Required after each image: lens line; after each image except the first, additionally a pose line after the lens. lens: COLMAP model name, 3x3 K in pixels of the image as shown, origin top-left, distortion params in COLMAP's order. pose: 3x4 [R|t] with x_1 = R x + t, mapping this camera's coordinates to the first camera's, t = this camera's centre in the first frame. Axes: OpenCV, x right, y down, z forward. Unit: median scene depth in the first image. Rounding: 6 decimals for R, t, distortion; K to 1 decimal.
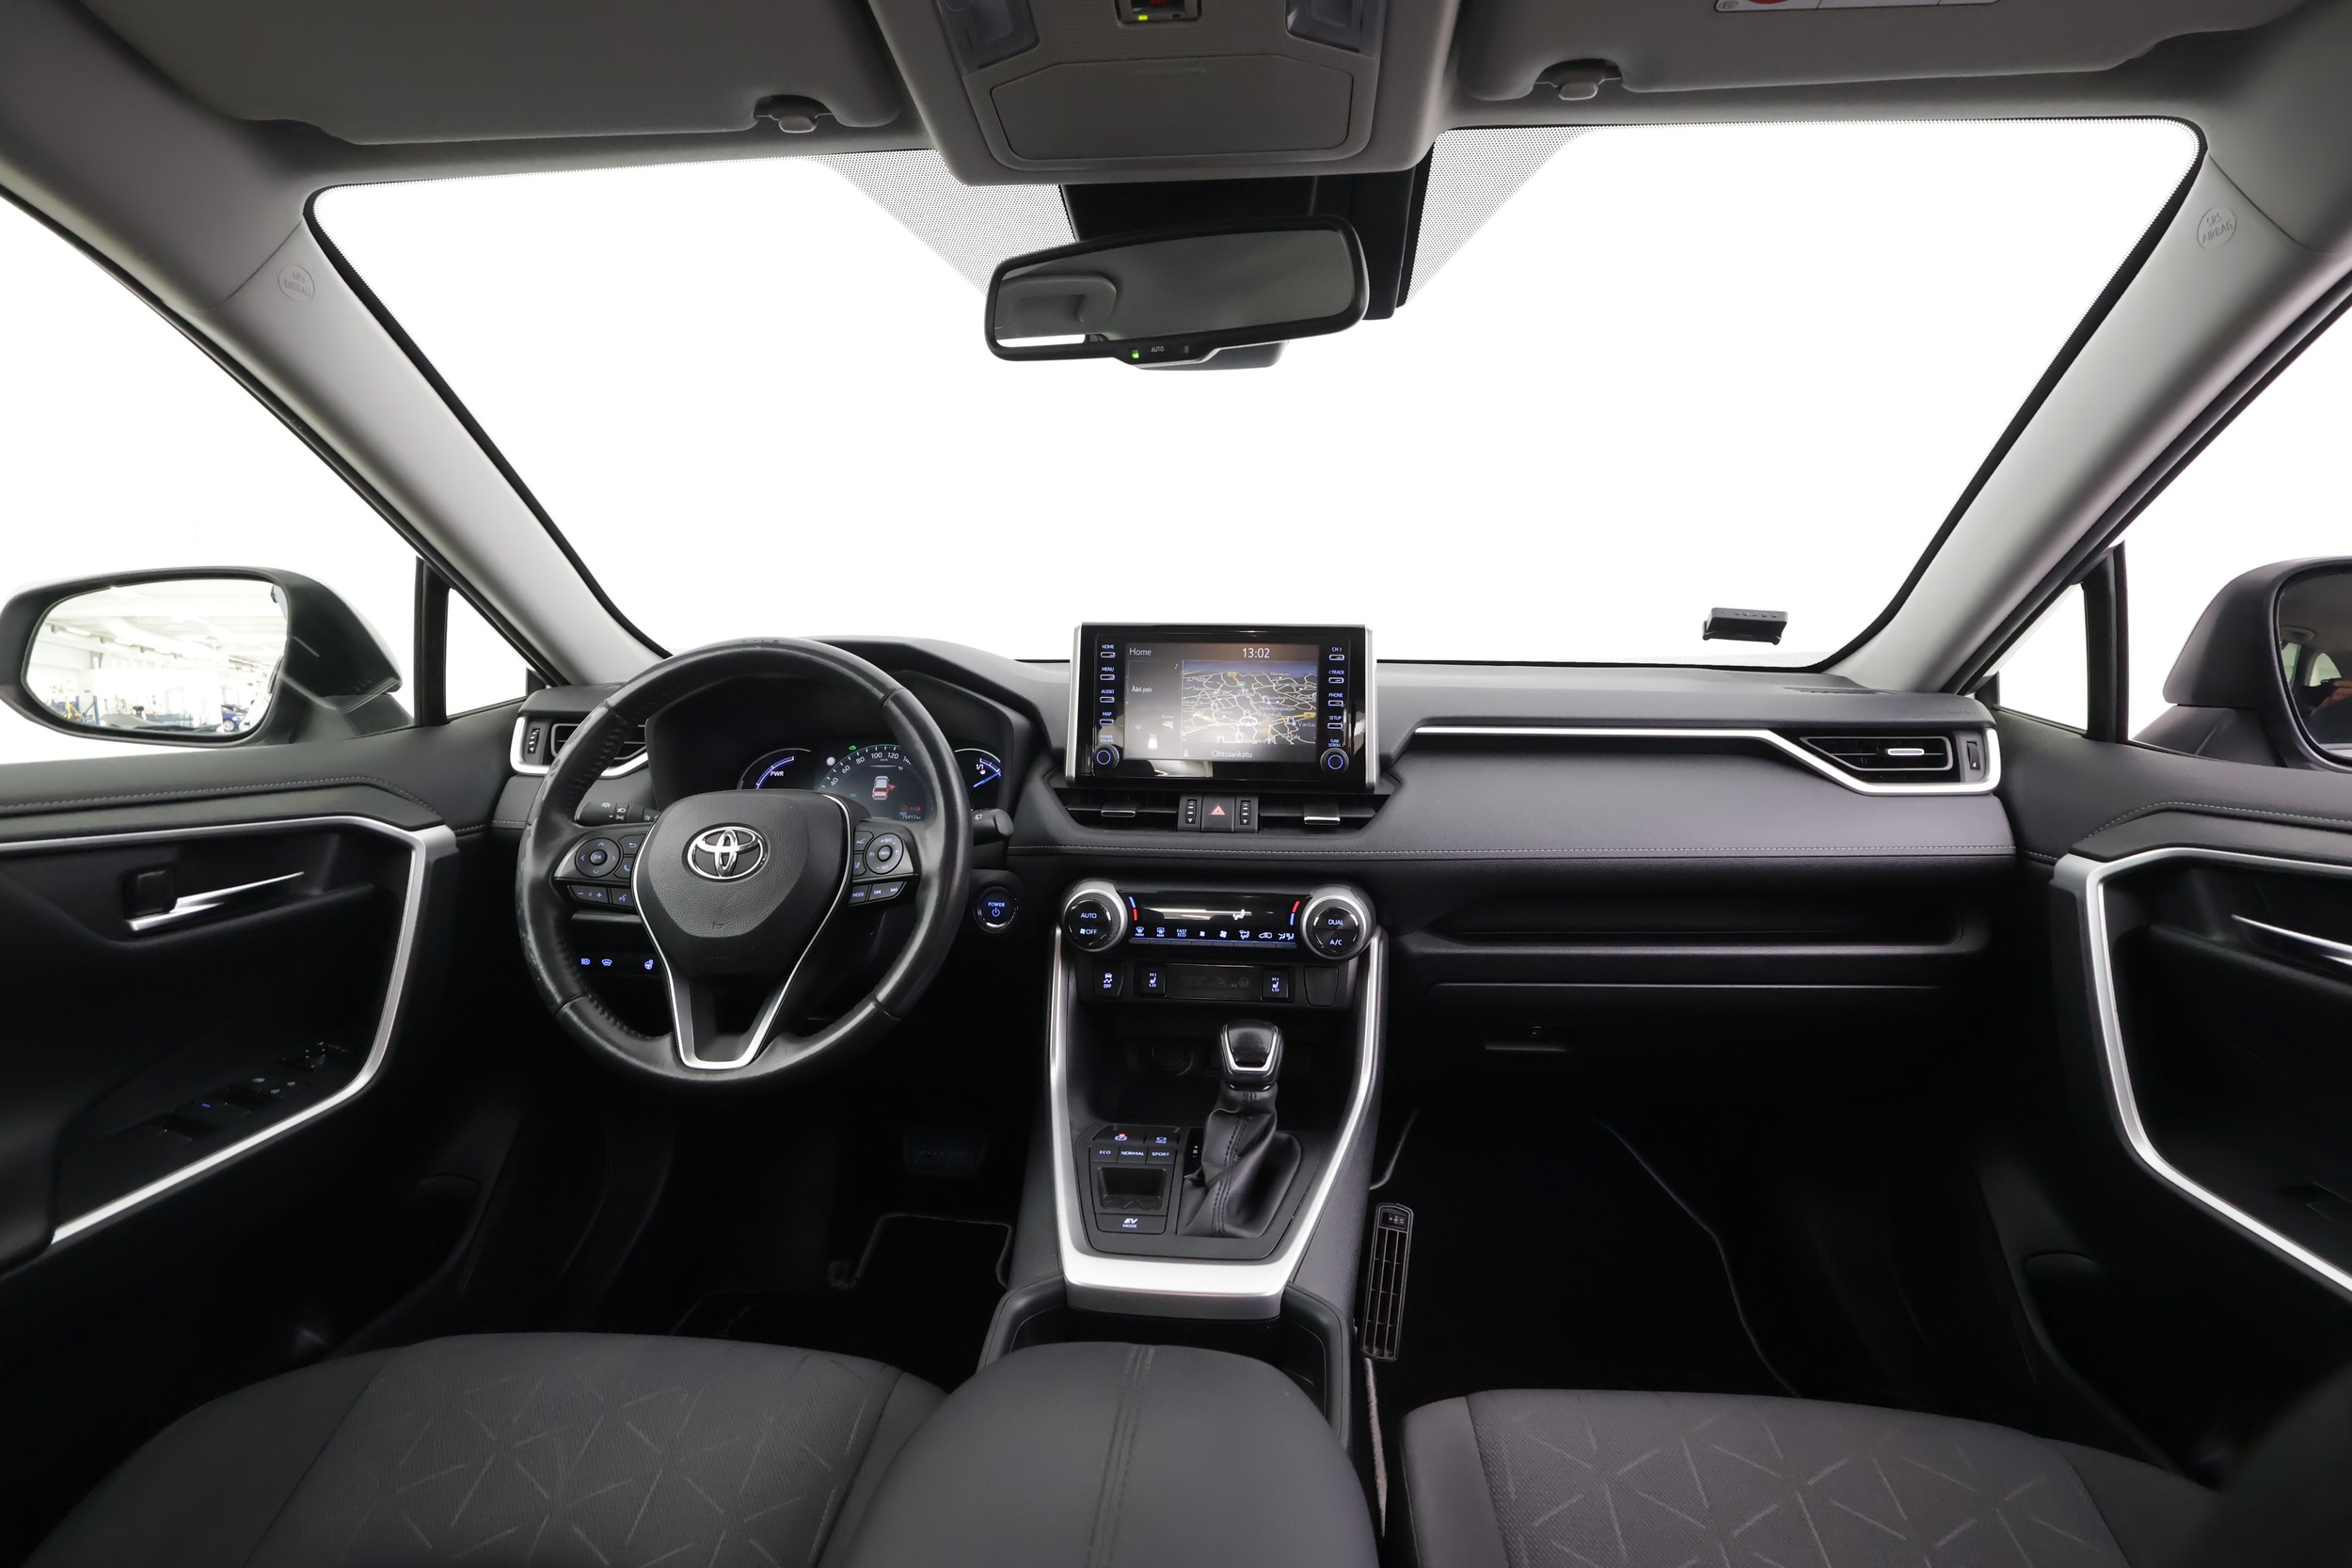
lens RADIAL K [[1049.7, 0, 1165.6], [0, 1049.7, 786.0], [0, 0, 1]] dist [-0.002324, -0.000290]
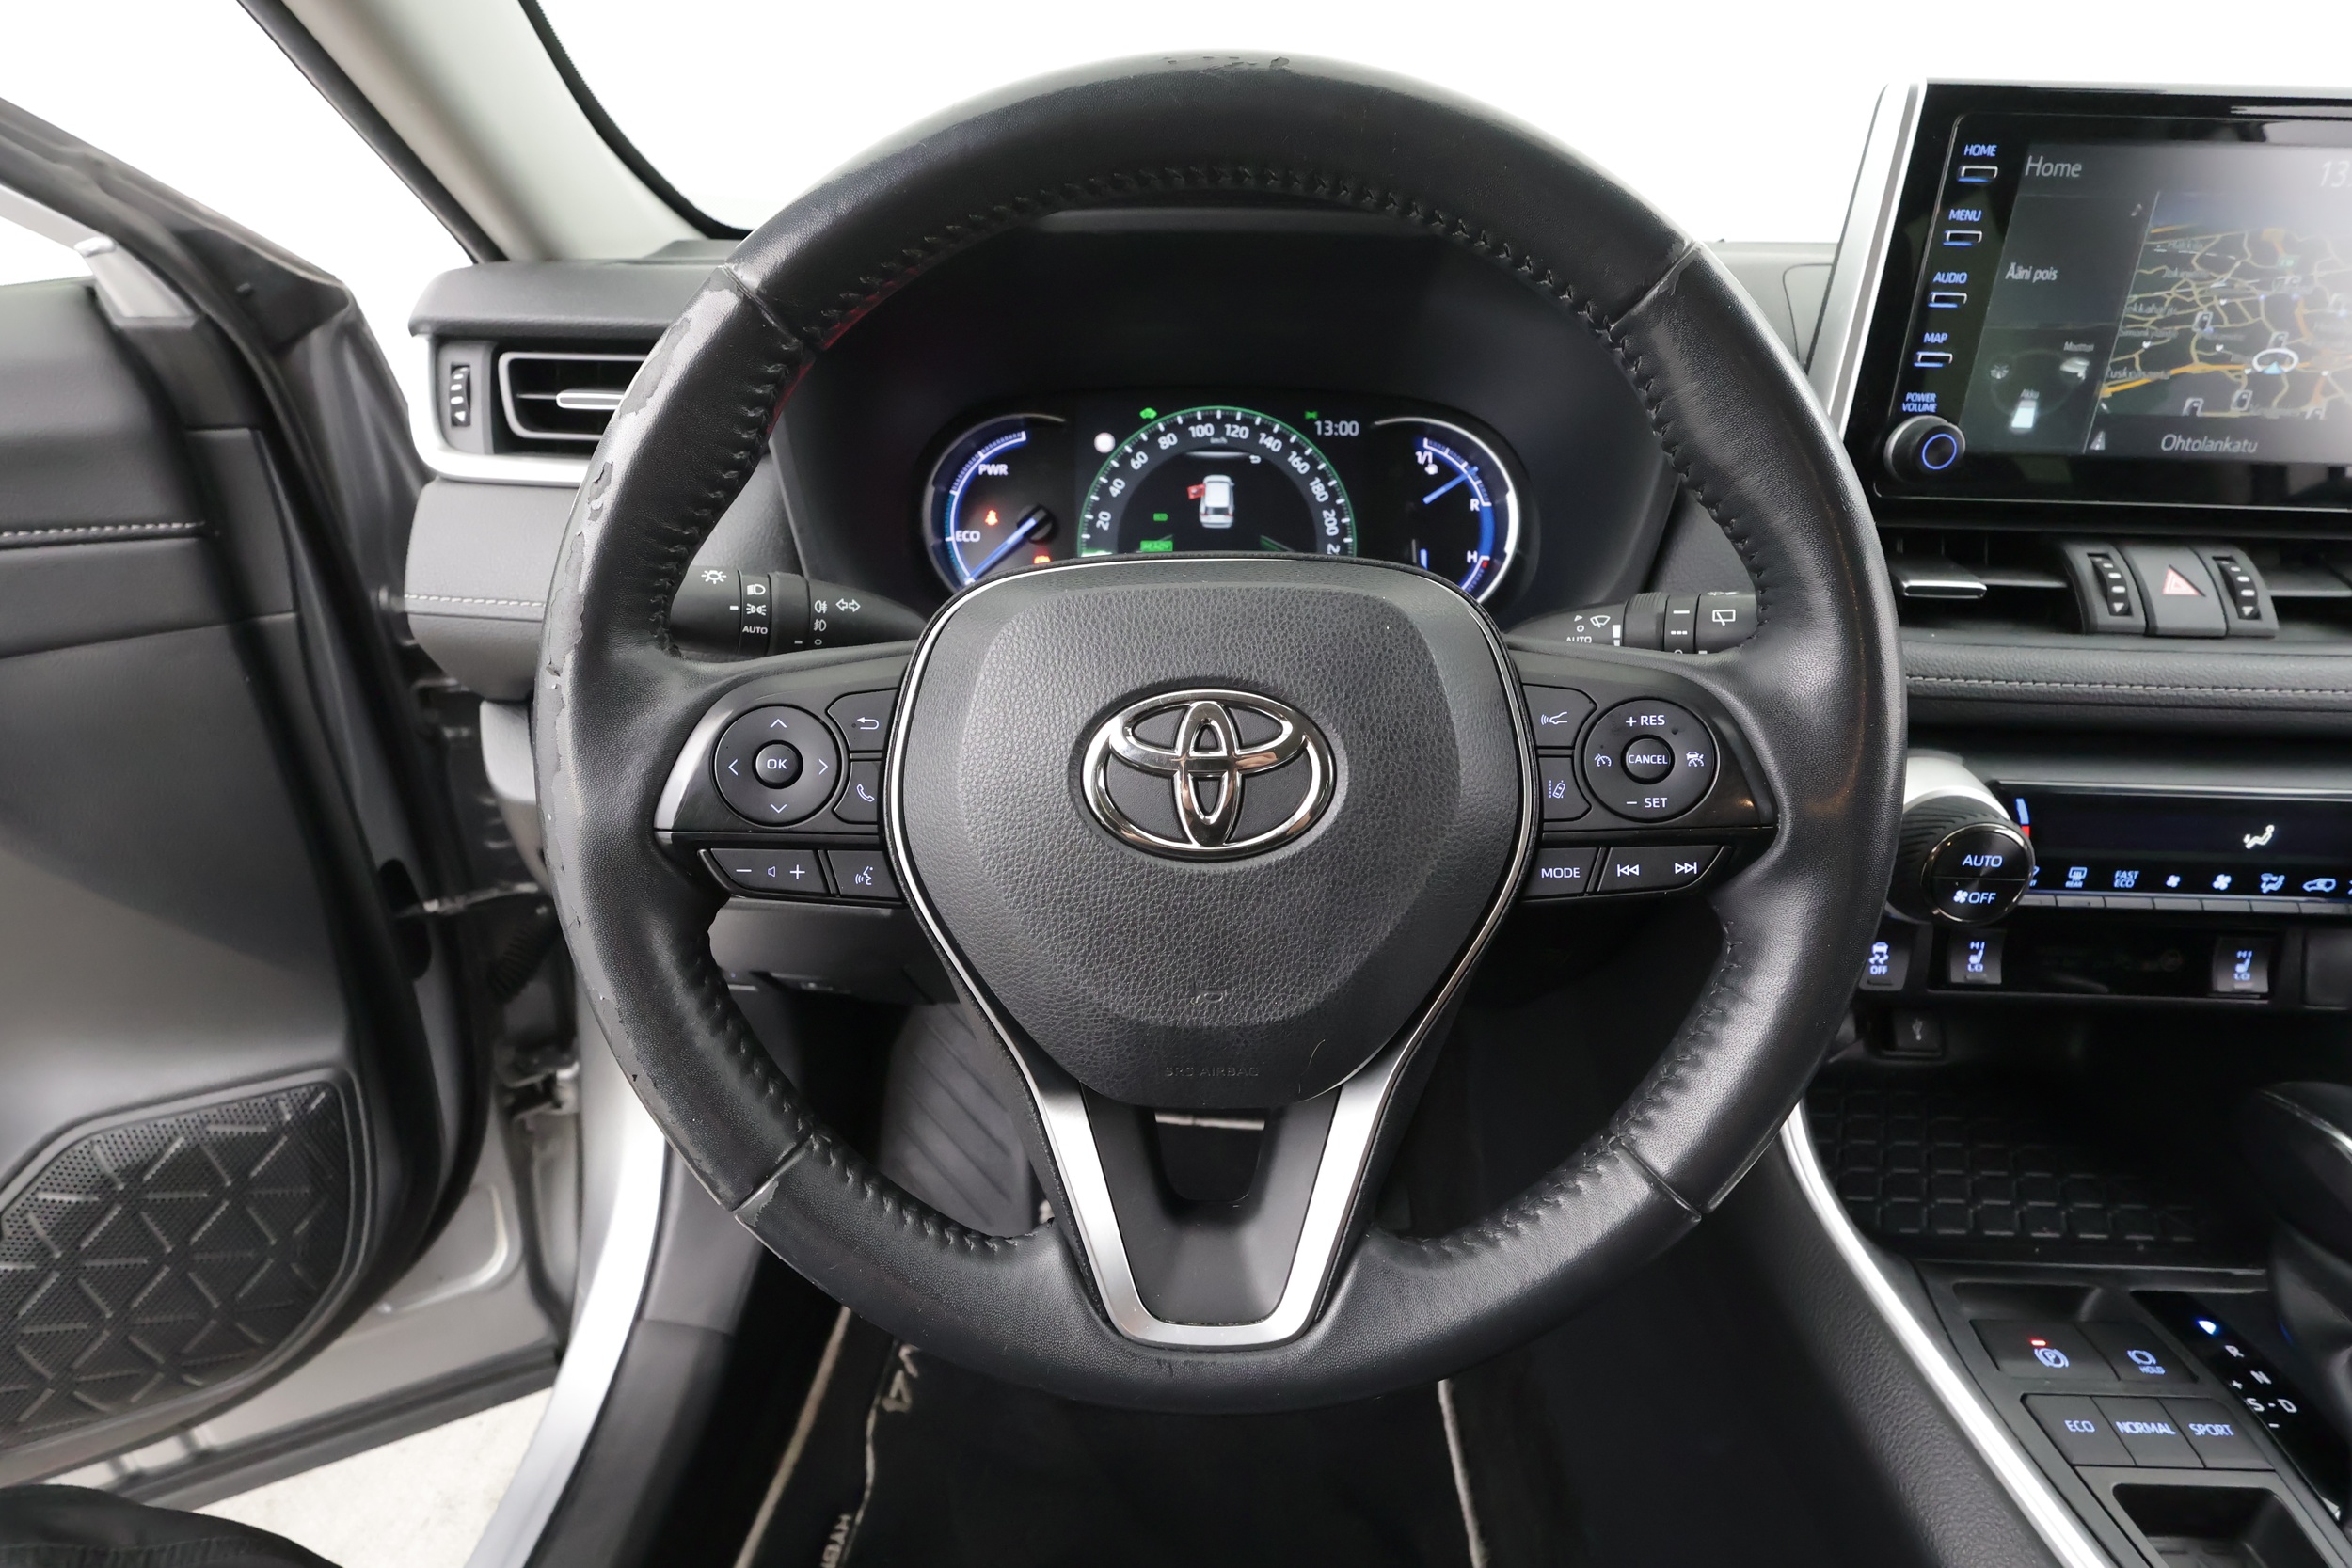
lens RADIAL K [[1085.9, 0, 1176.0], [0, 1085.9, 784.0], [0, 0, 1]] dist [-0.001831, -0.000647]
pose [[0.998071, -0.014569, 0.060348, -0.390530], [-0.004384, 0.953107, 0.302603, -0.030855], [-0.061926, -0.302284, 0.951204, 0.588365]]
